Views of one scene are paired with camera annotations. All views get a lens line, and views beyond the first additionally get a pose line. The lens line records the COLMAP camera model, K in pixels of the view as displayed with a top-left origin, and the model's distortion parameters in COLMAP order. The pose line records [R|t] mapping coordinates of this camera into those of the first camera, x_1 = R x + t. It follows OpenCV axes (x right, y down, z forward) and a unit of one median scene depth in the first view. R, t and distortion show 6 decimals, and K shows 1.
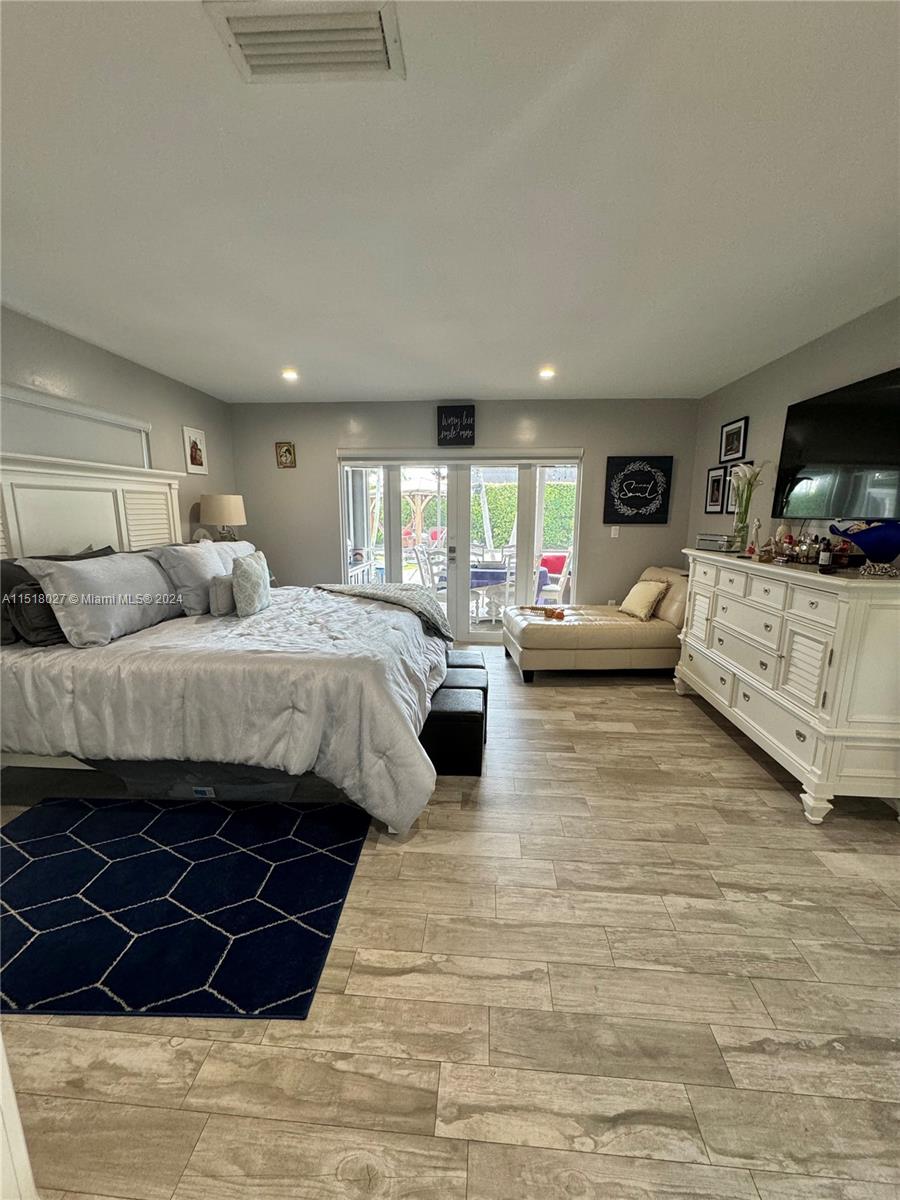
lens RADIAL K [[477.1, 0, 451.4], [0, 477.1, 606.4], [0, 0, 1]] dist [-0.001910, 0.001117]
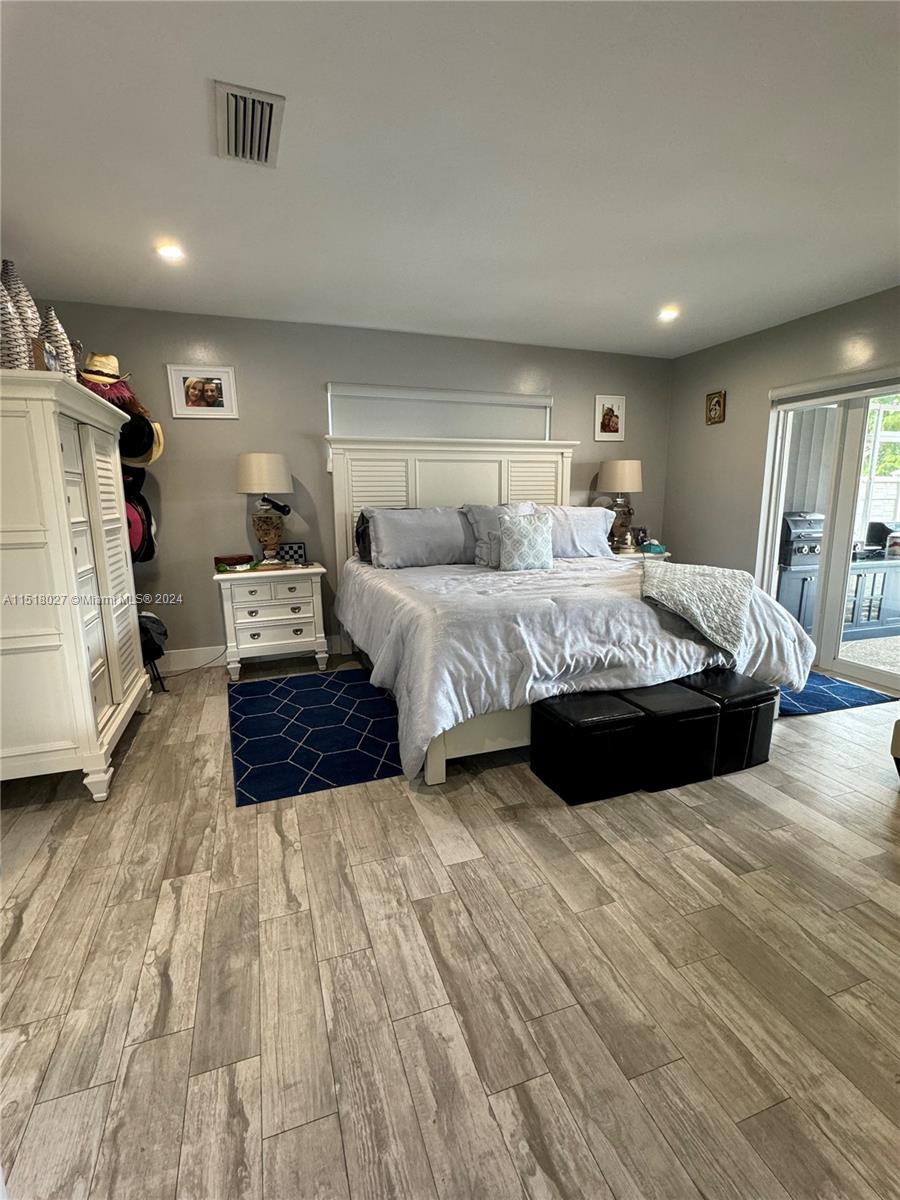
lens RADIAL K [[557.3, 0, 448.6], [0, 557.3, 602.1], [0, 0, 1]] dist [-0.001130, 0.001139]
pose [[0.399715, 0.165585, -0.901559, 1.234803], [-0.170327, 0.979837, 0.104445, -0.037838], [0.900676, 0.111811, 0.419859, 0.704048]]
